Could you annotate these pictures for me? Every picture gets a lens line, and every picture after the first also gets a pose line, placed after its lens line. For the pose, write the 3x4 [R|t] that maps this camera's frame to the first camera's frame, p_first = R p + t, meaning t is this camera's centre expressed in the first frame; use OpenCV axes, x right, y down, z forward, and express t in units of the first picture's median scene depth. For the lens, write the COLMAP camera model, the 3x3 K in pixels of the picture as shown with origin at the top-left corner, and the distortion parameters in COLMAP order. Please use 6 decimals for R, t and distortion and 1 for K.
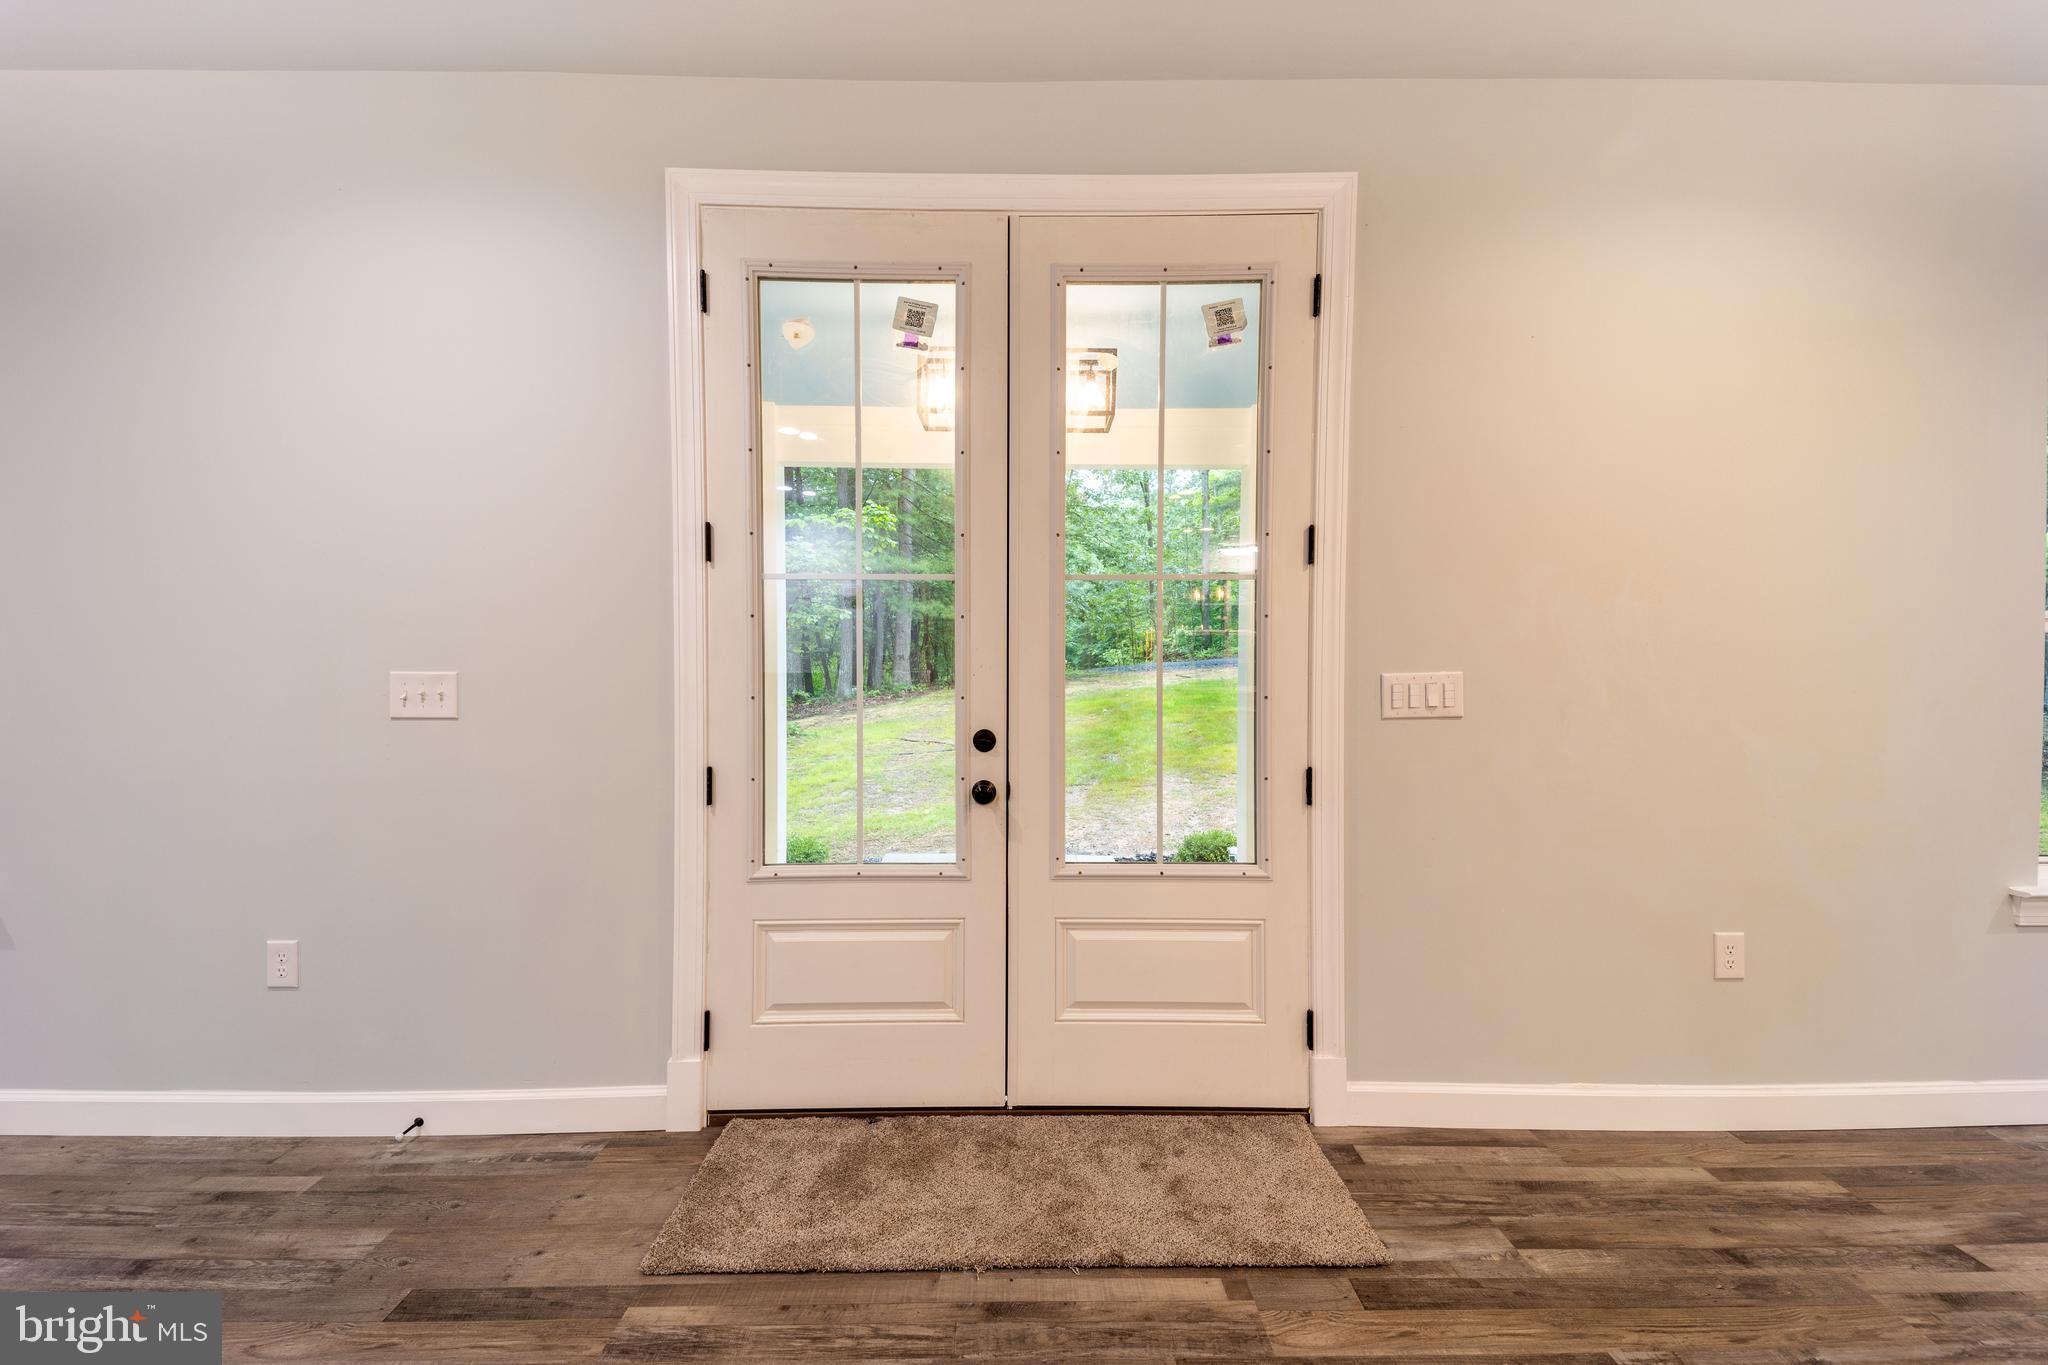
lens RADIAL K [[812.5, 0, 1021.0], [0, 812.5, 682.6], [0, 0, 1]] dist [0.086800, -0.041326]
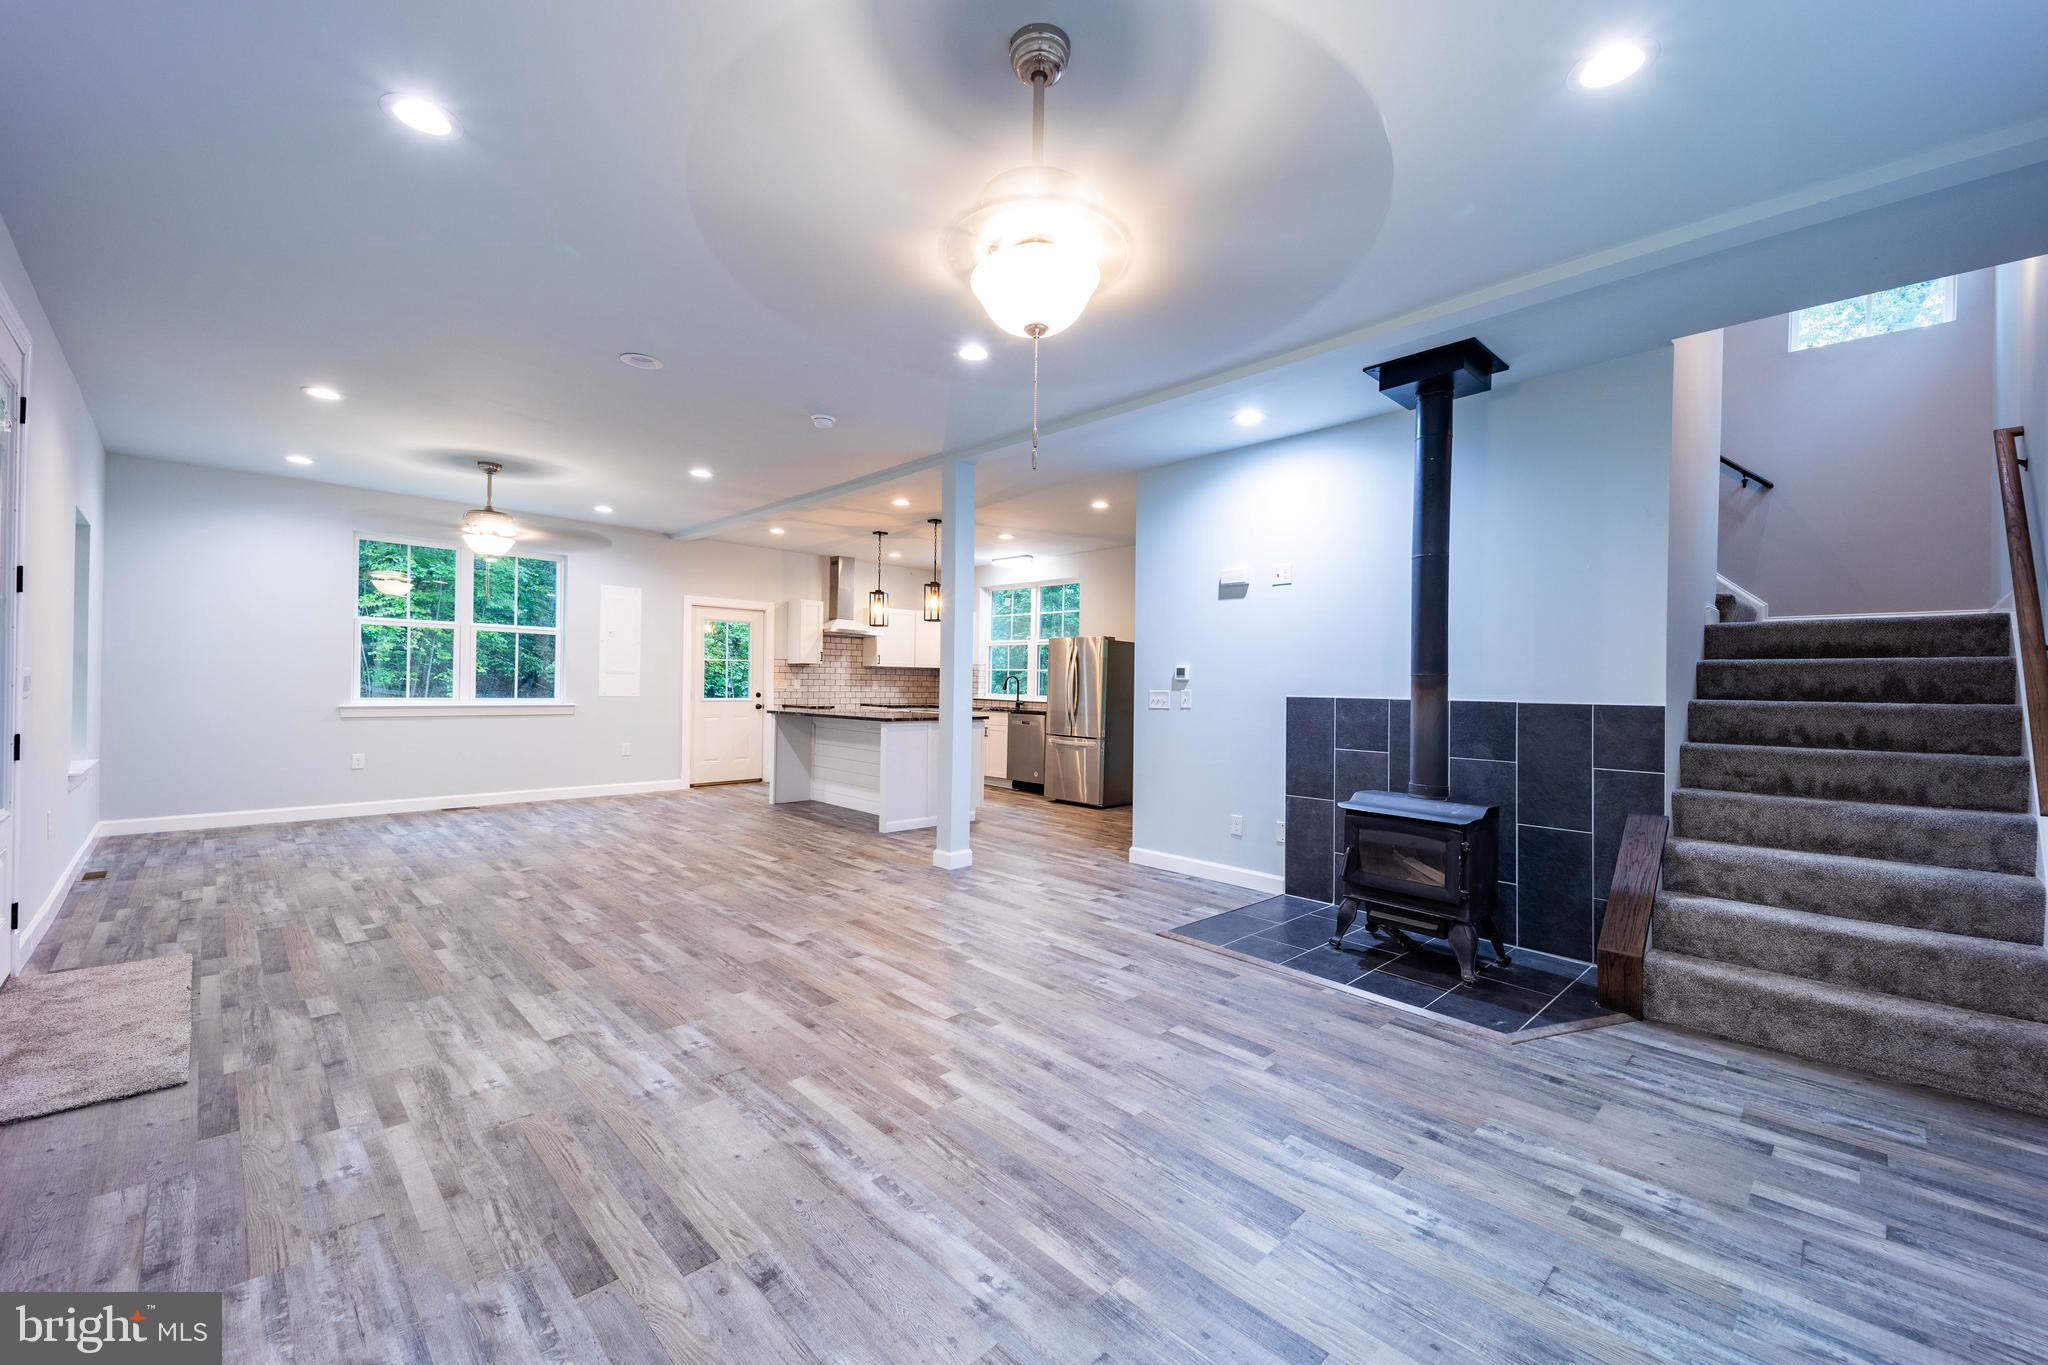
lens RADIAL K [[799.0, 0, 1021.5], [0, 799.0, 681.6], [0, 0, 1]] dist [0.082893, -0.038267]
pose [[-0.696486, -0.012441, 0.717463, -1.884580], [-0.007348, 0.999921, 0.010205, -0.015712], [-0.717533, 0.001835, -0.696522, 0.735951]]
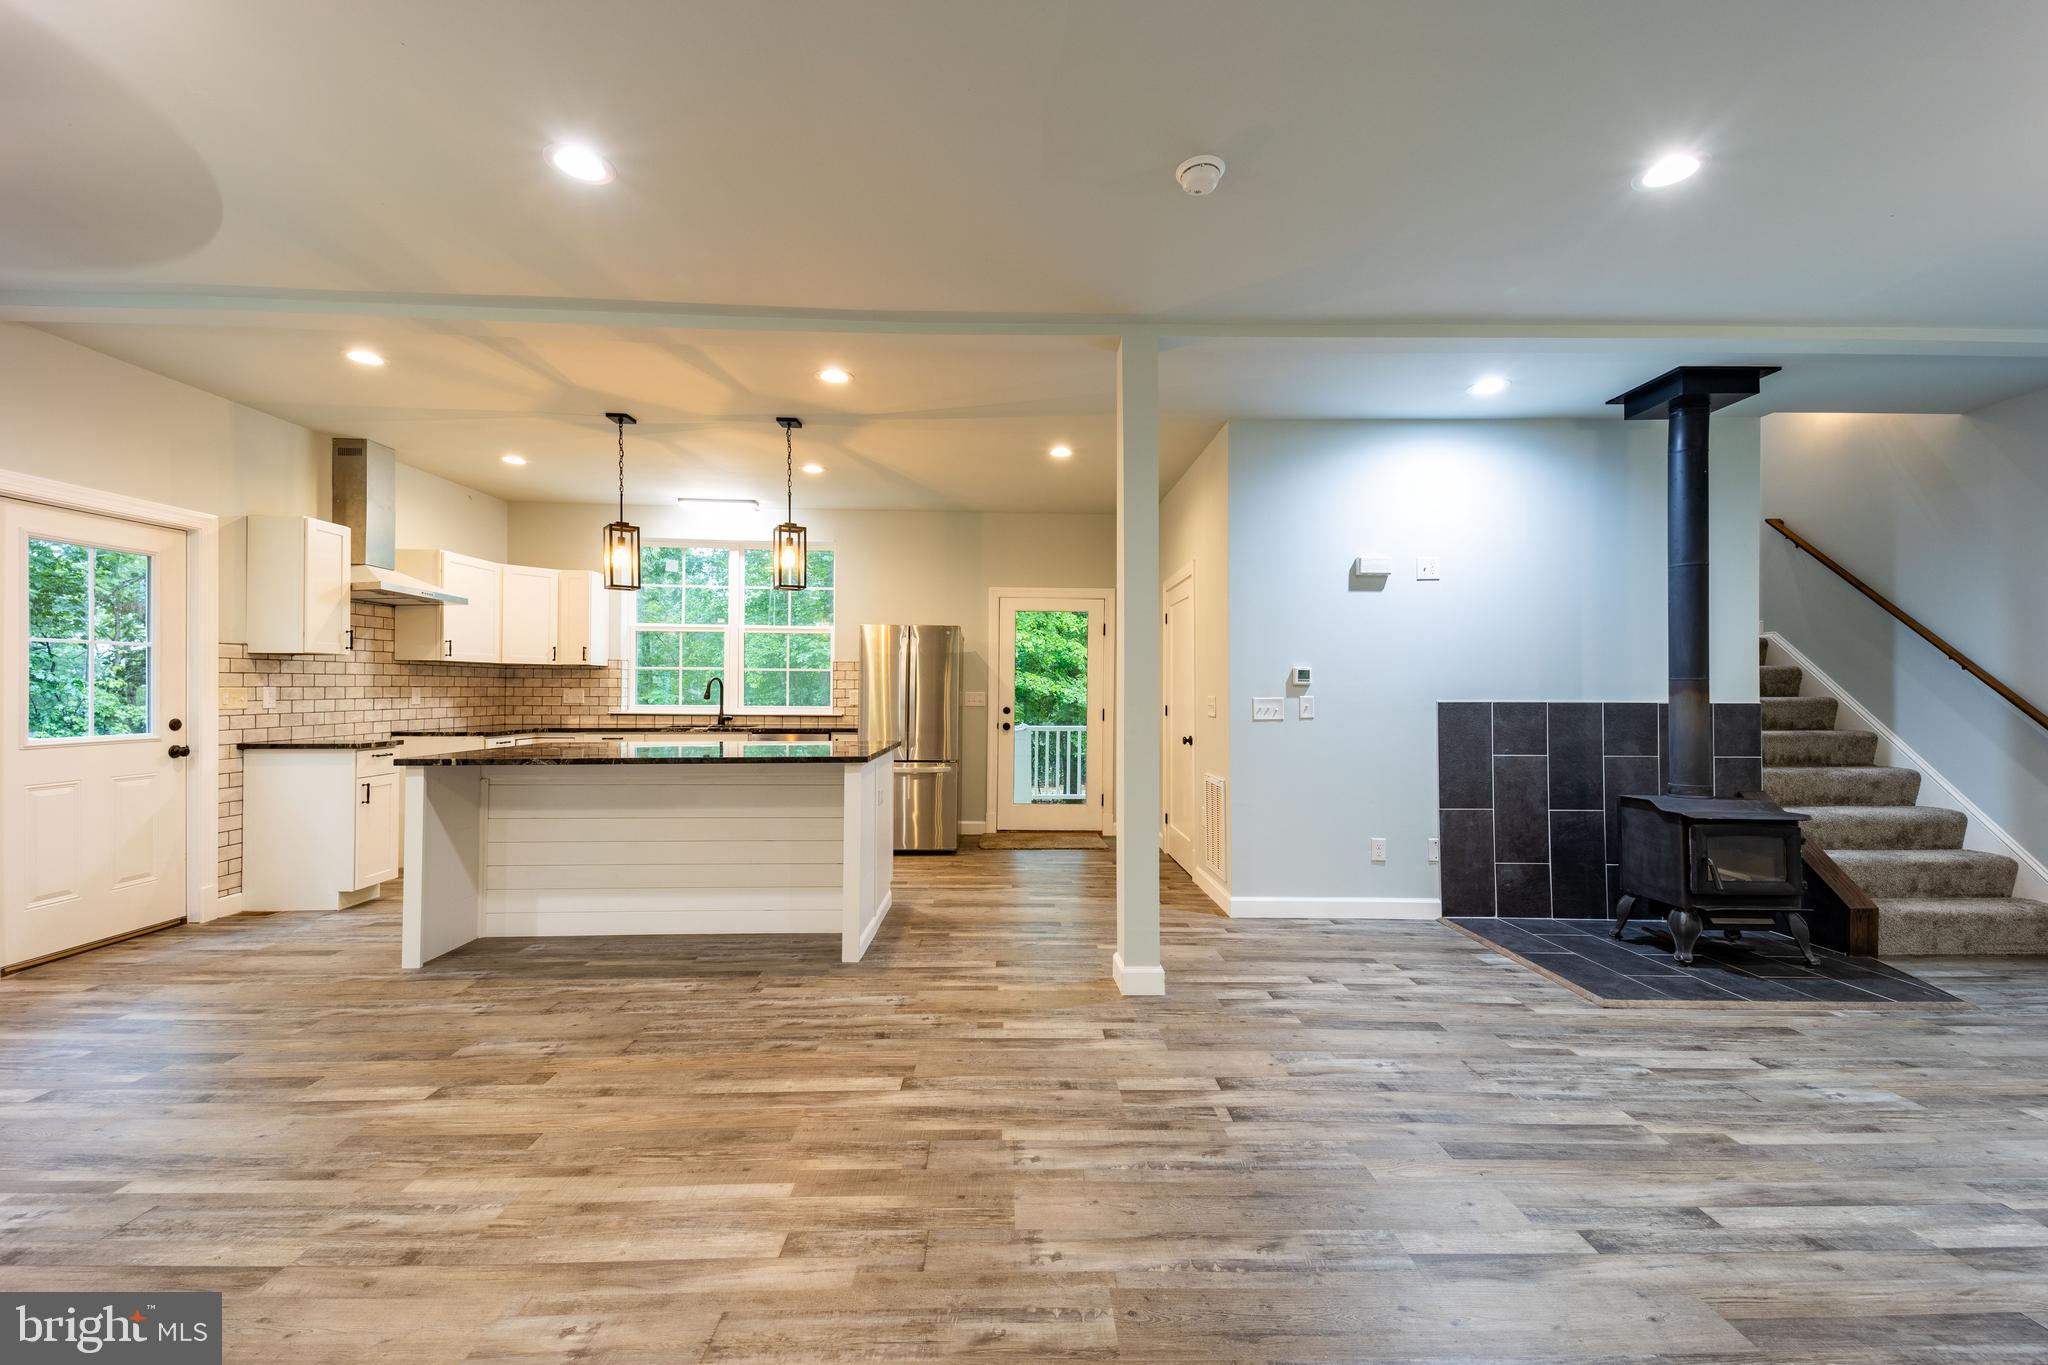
lens RADIAL K [[799.0, 0, 1021.5], [0, 799.0, 681.6], [0, 0, 1]] dist [0.082893, -0.038267]
pose [[-0.999739, -0.006802, -0.021807, 0.228790], [-0.006946, 0.999955, 0.006518, -0.015133], [0.021762, 0.006668, -0.999741, 0.709707]]
